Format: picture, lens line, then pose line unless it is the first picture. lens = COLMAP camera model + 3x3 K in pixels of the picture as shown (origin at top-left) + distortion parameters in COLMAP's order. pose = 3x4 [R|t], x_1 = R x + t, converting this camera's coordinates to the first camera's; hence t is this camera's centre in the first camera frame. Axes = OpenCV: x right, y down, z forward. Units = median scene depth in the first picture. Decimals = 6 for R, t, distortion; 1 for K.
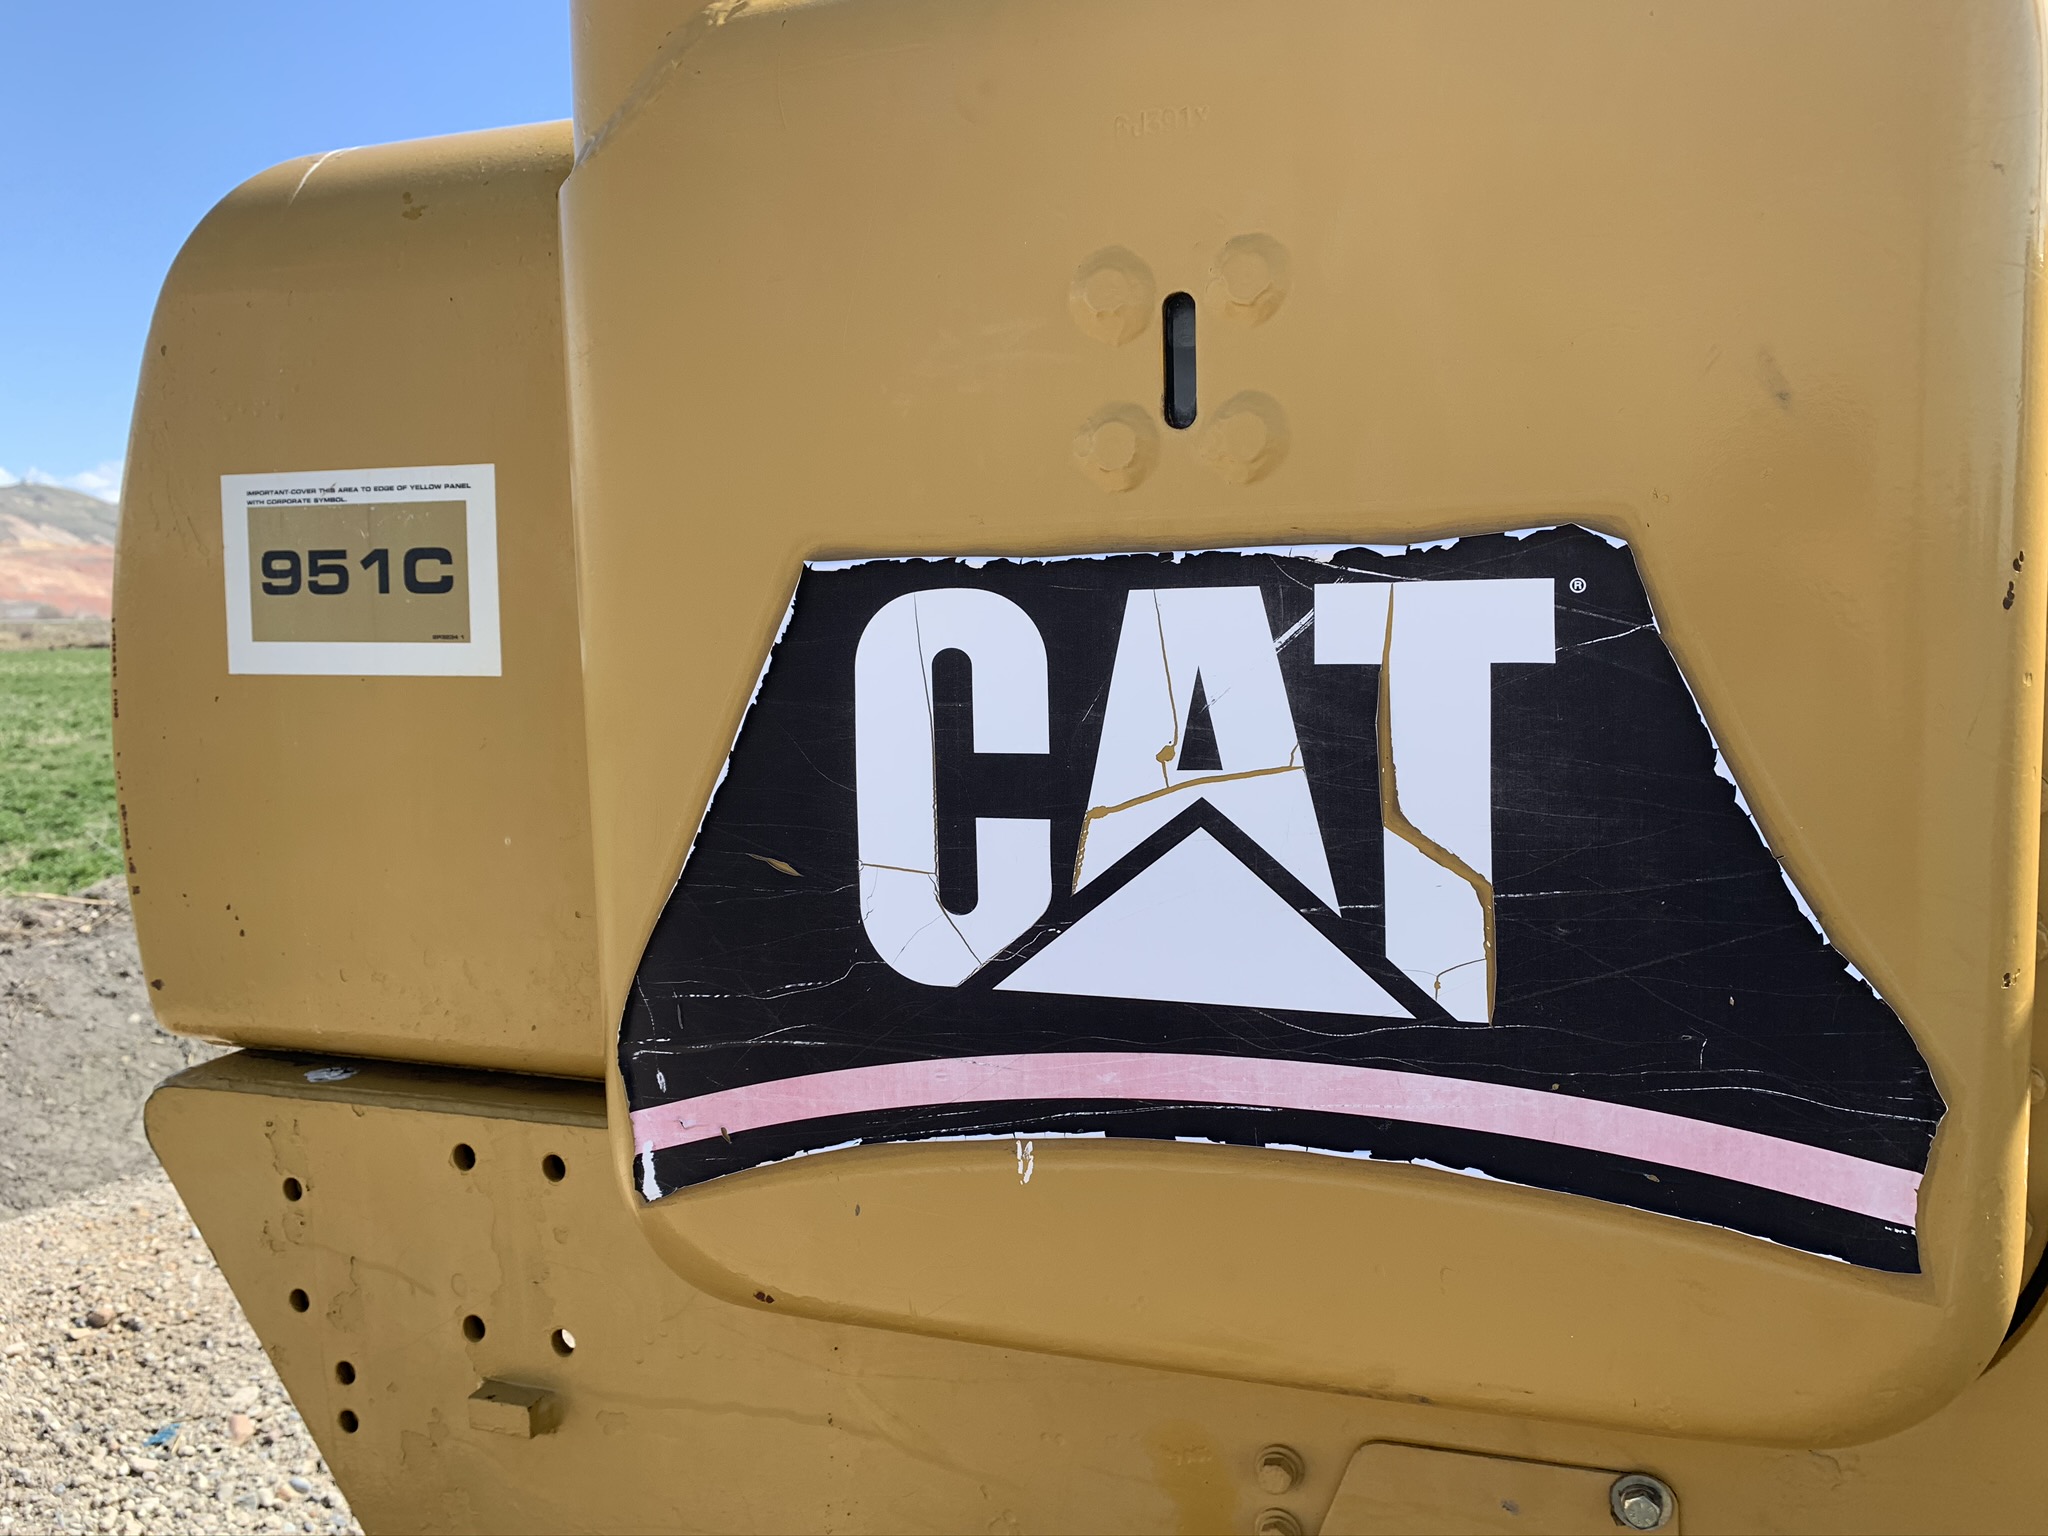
lens RADIAL K [[1579.0, 0, 1019.4], [0, 1579.0, 727.0], [0, 0, 1]] dist [0.018257, -0.013850]
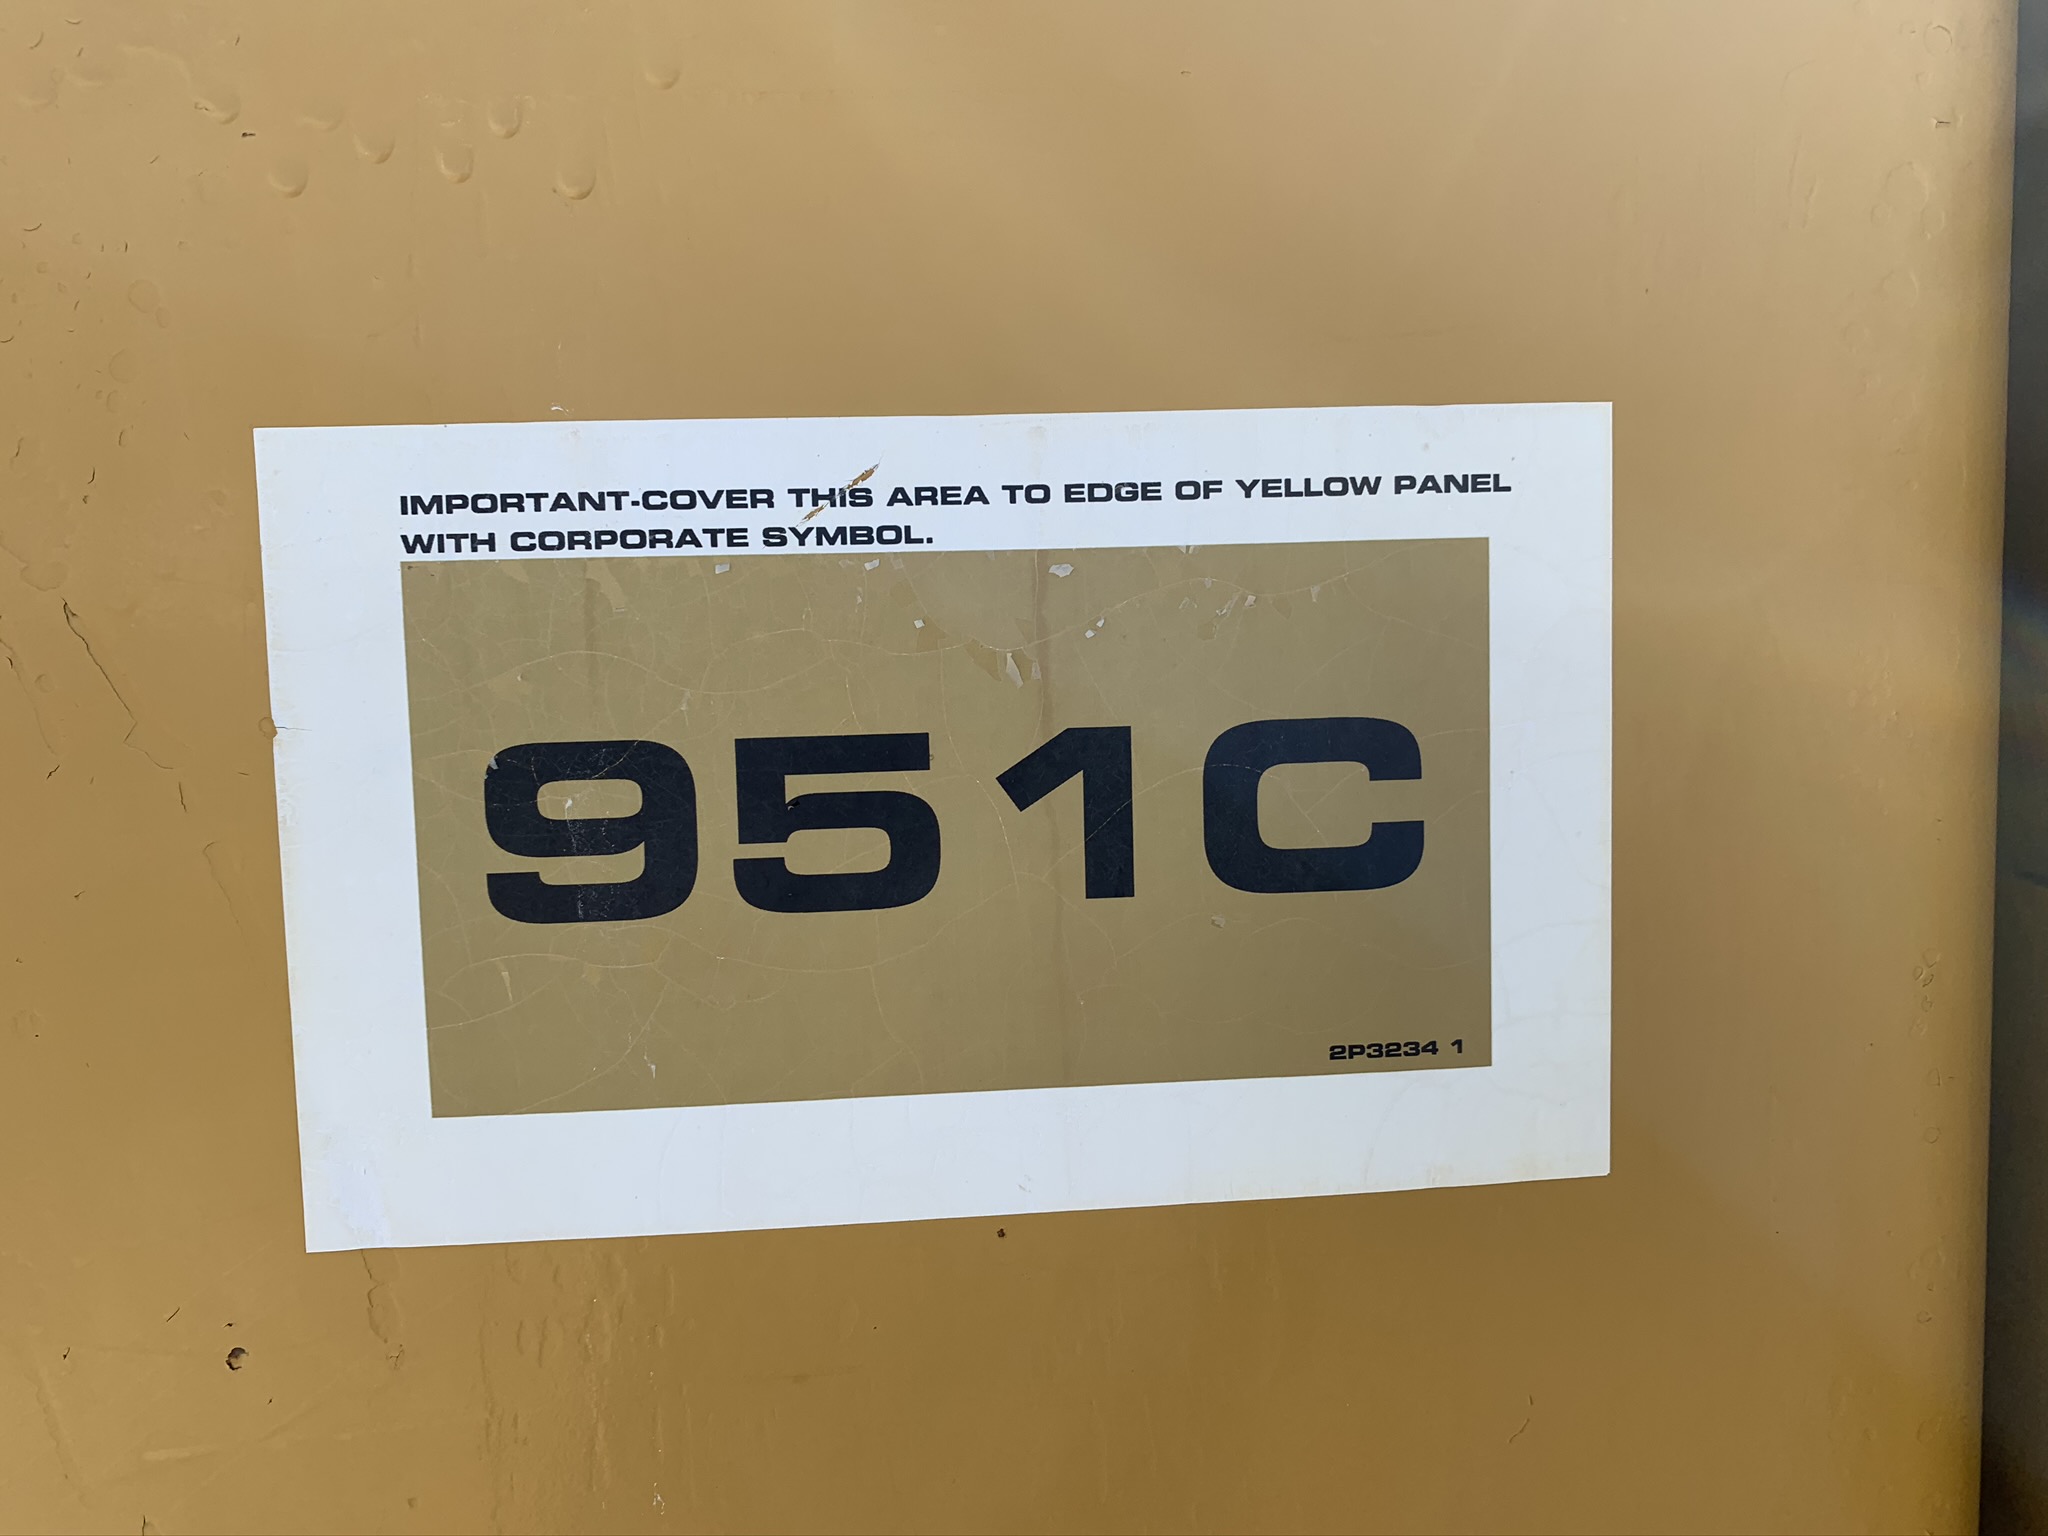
lens RADIAL K [[1579.4, 0, 1024.0], [0, 1579.4, 768.0], [0, 0, 1]] dist [0.011373, -0.003370]
pose [[0.911404, -0.051113, 0.408326, -0.512865], [0.054486, 0.998509, 0.003375, -0.106119], [-0.407889, 0.019173, 0.912830, 0.762644]]
